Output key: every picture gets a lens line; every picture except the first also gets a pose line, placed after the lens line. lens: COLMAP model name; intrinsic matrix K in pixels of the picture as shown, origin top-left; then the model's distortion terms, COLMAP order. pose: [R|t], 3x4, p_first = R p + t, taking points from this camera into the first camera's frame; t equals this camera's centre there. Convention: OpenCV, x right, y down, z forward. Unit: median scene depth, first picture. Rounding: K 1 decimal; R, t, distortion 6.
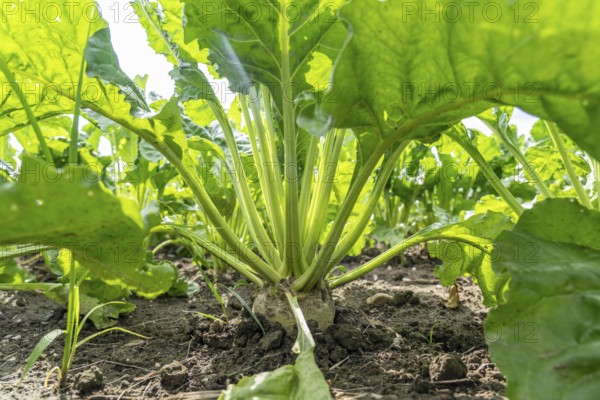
lens RADIAL K [[404.1, 0, 299.8], [0, 404.1, 199.6], [0, 0, 1]] dist [-0.028676, 0.003116]
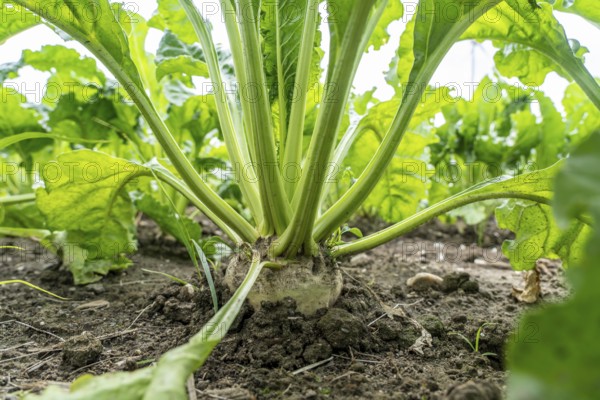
lens RADIAL K [[404.1, 0, 300.1], [0, 404.1, 199.2], [0, 0, 1]] dist [-0.028676, 0.003116]
pose [[0.973116, 0.047098, -0.225450, 0.146844], [-0.034584, 0.997651, 0.059138, 0.065251], [0.227705, -0.049751, 0.972458, 0.250527]]
